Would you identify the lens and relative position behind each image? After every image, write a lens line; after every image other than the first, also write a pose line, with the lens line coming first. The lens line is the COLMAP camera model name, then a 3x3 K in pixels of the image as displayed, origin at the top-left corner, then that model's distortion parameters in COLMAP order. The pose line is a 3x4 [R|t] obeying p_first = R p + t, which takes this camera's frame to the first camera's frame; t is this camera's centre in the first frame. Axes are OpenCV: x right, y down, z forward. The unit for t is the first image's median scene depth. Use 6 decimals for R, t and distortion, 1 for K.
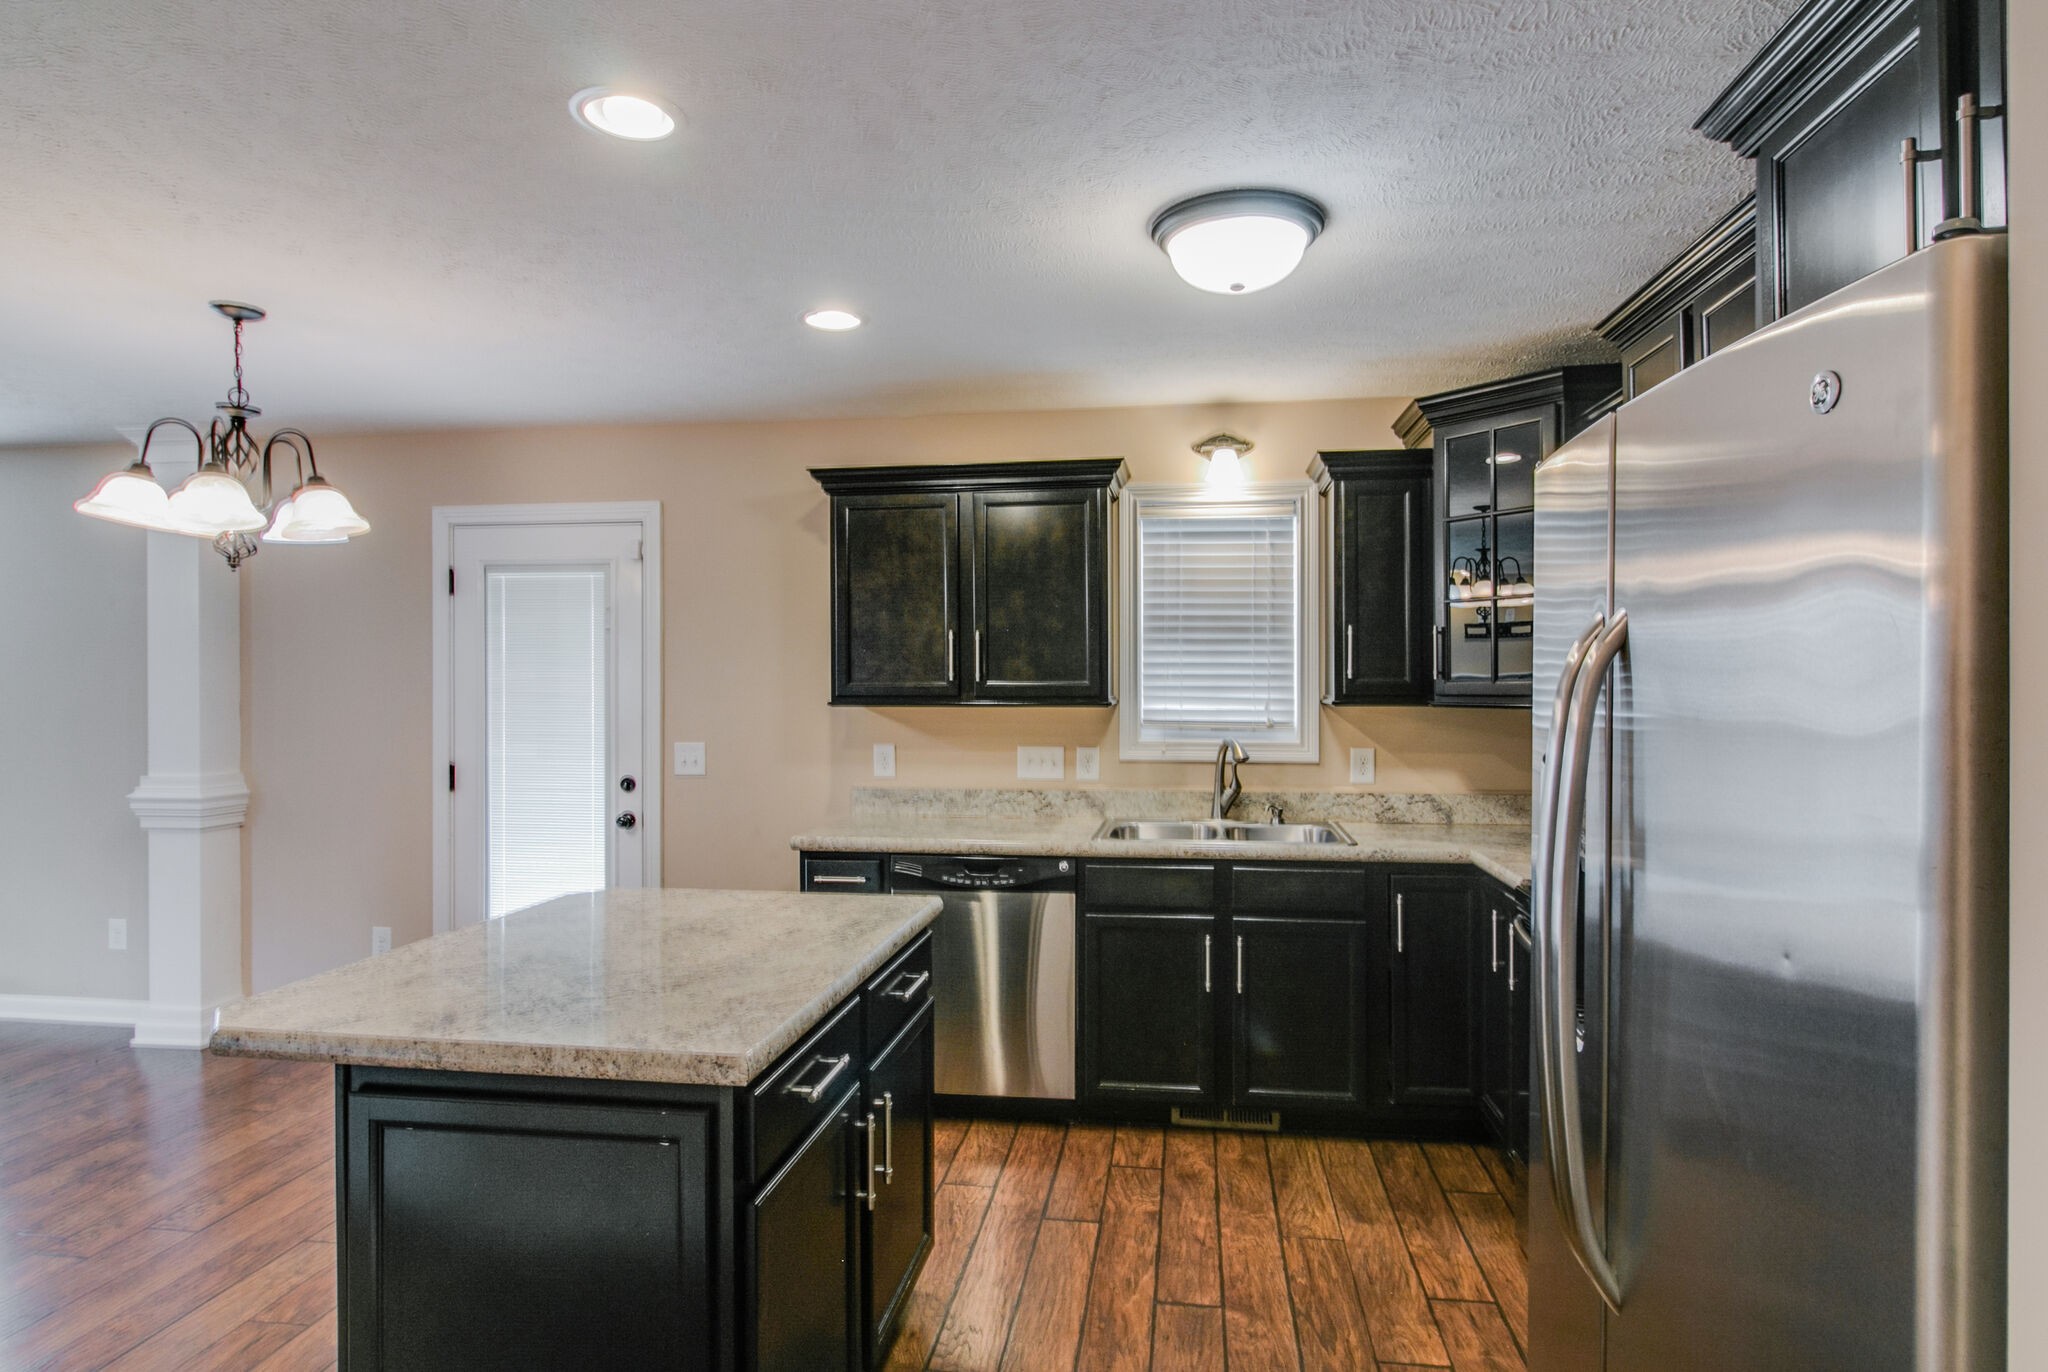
lens RADIAL K [[1090.8, 0, 1033.4], [0, 1090.8, 677.4], [0, 0, 1]] dist [0.002625, 0.000537]
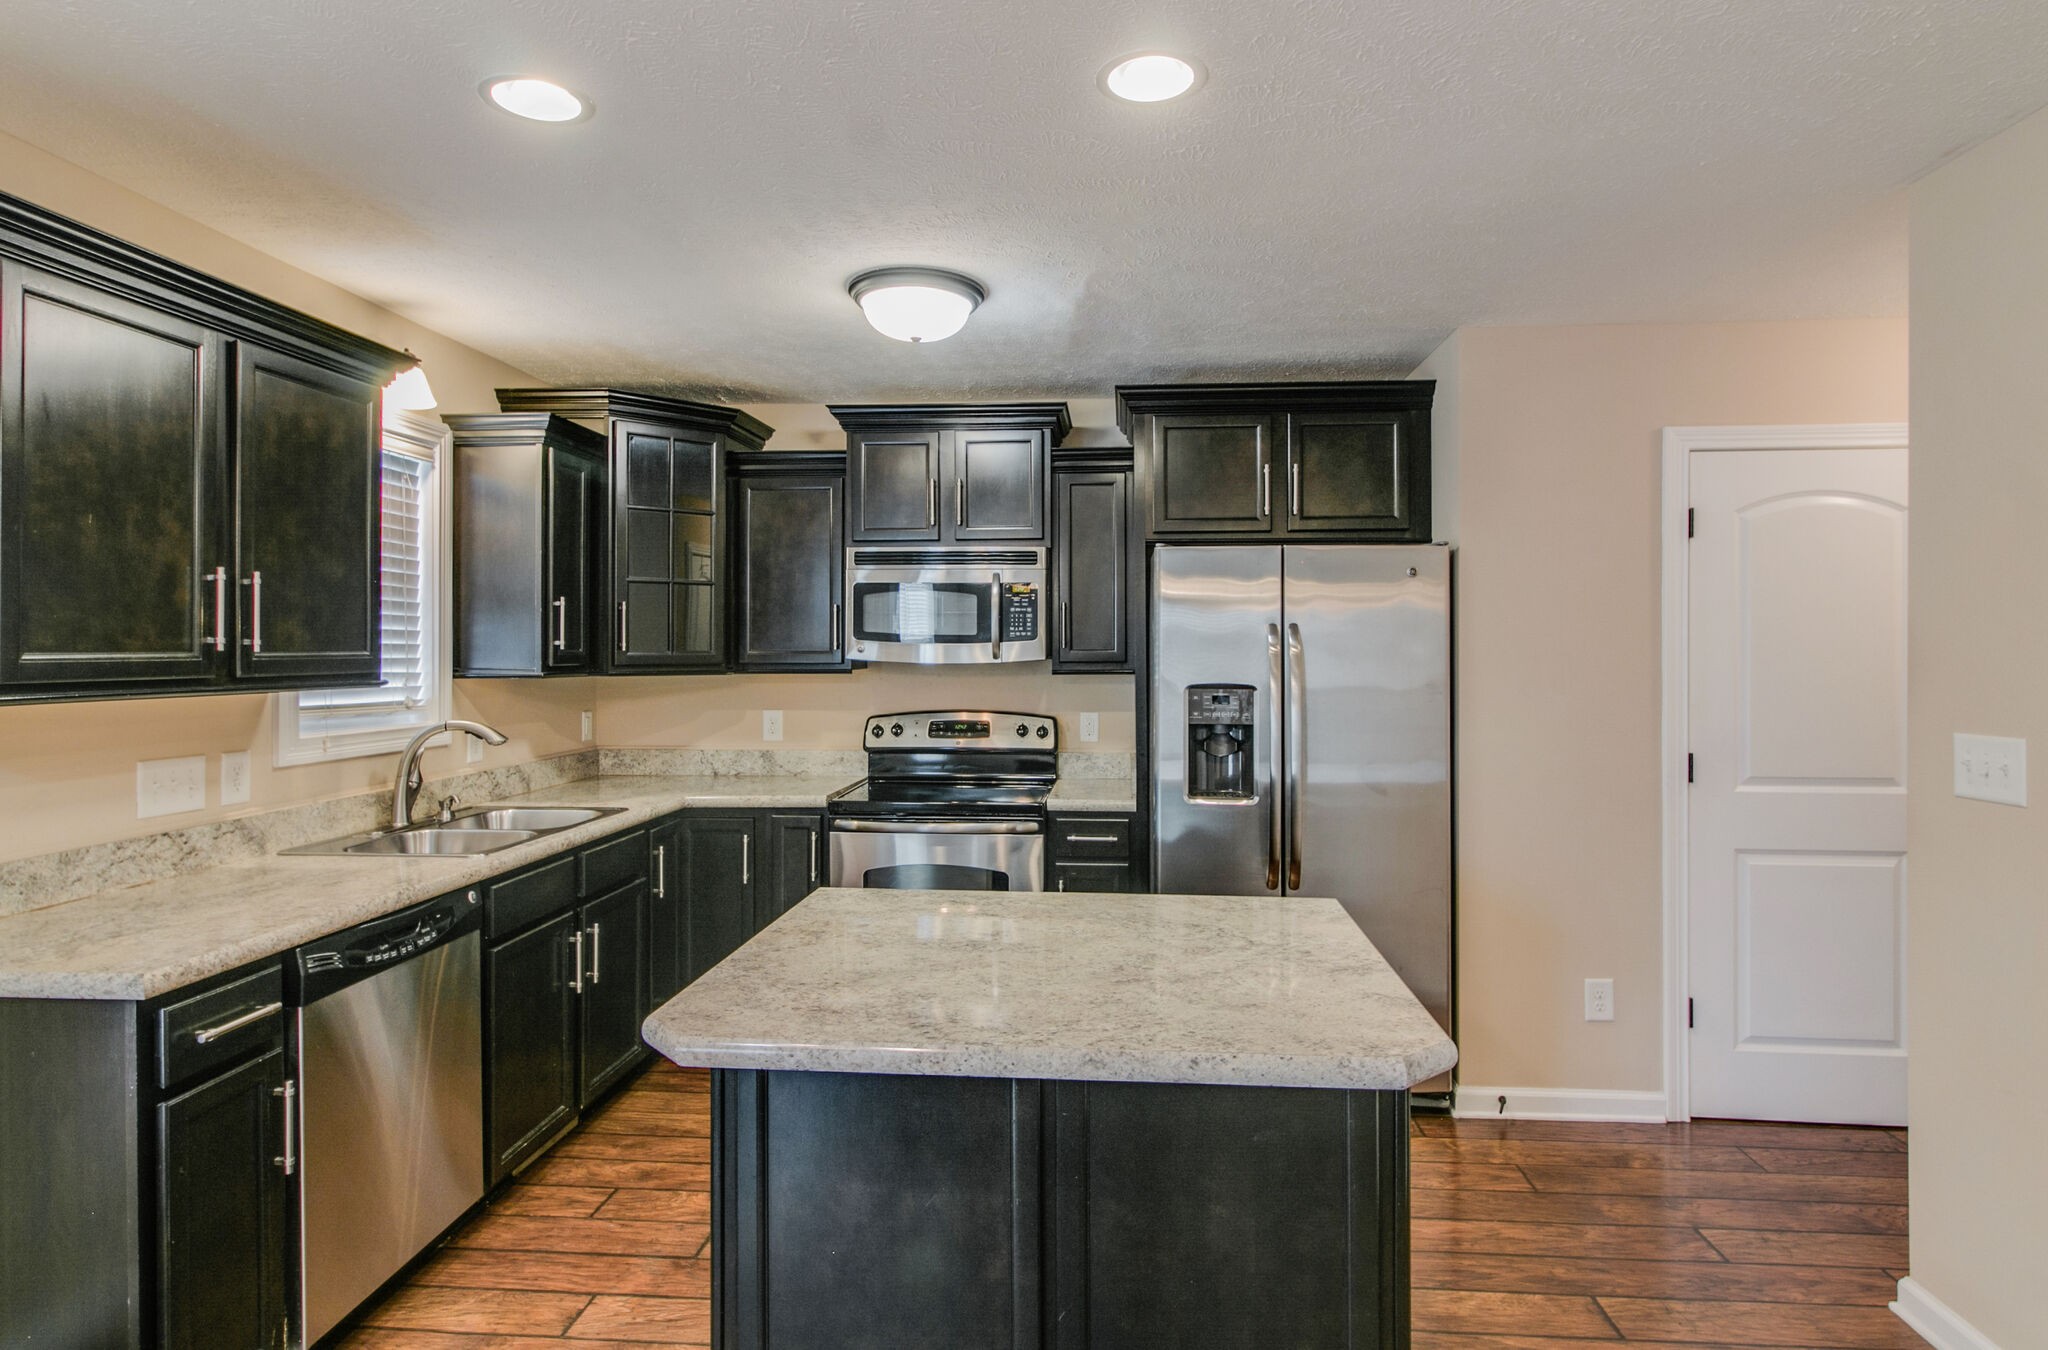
lens RADIAL K [[1104.3, 0, 1030.7], [0, 1104.3, 650.9], [0, 0, 1]] dist [0.000808, -0.001848]
pose [[-0.058660, 0.002028, 0.998276, -0.708204], [0.003523, 0.999992, -0.001824, 0.005592], [-0.998272, 0.003410, -0.058667, 0.614170]]
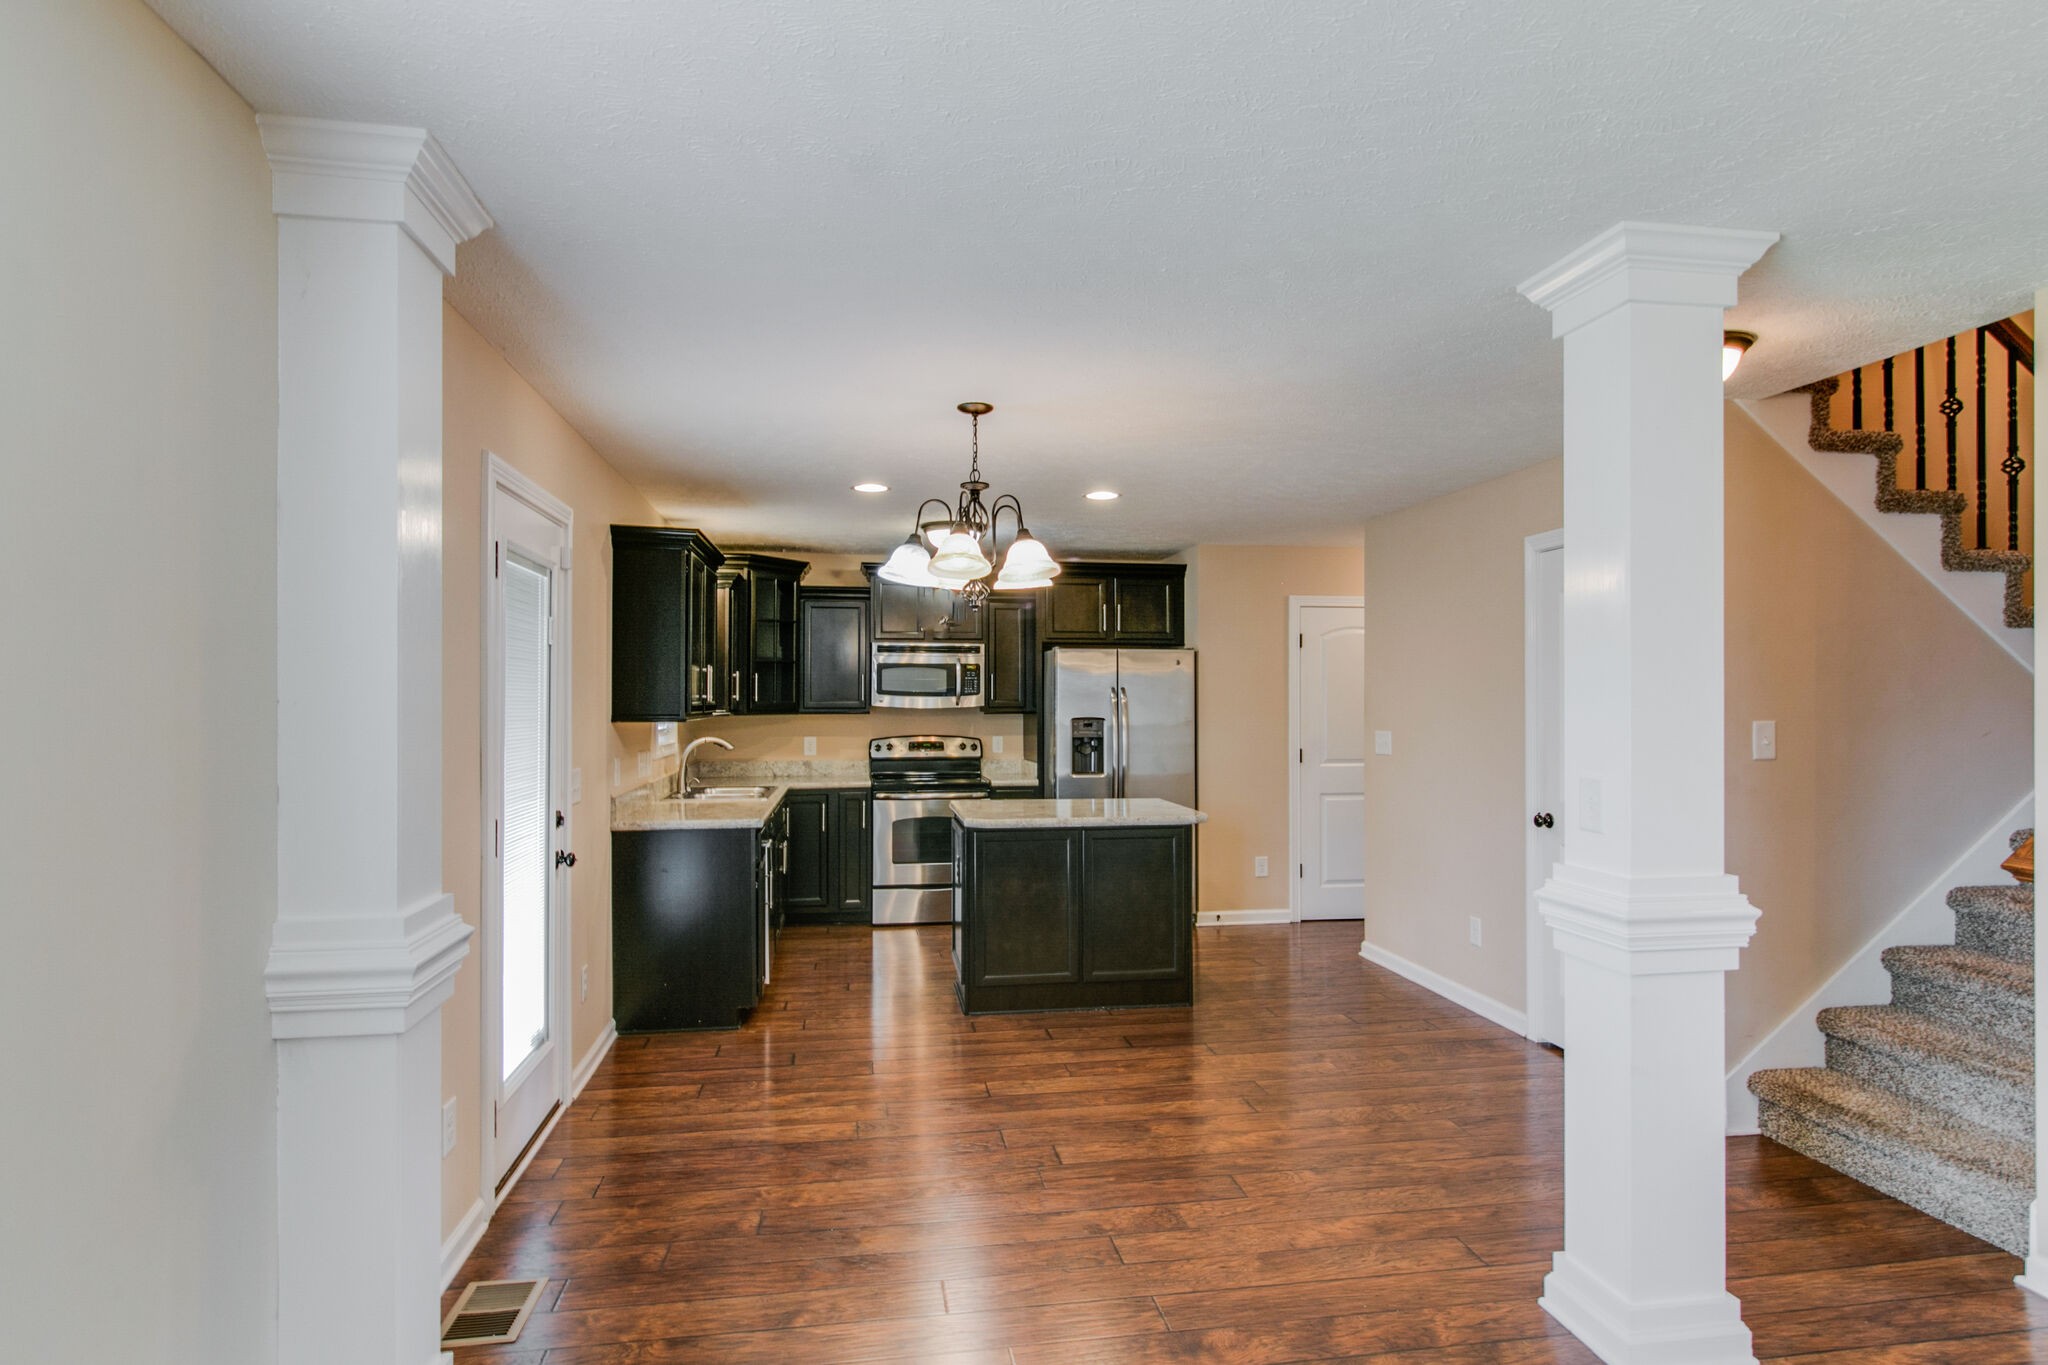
lens RADIAL K [[1090.8, 0, 1034.2], [0, 1090.8, 700.0], [0, 0, 1]] dist [0.002625, 0.000537]
pose [[-0.293603, 0.002791, 0.955923, -1.545369], [0.004810, 0.999987, -0.001442, 0.005131], [-0.955915, 0.004175, -0.293613, 1.038198]]
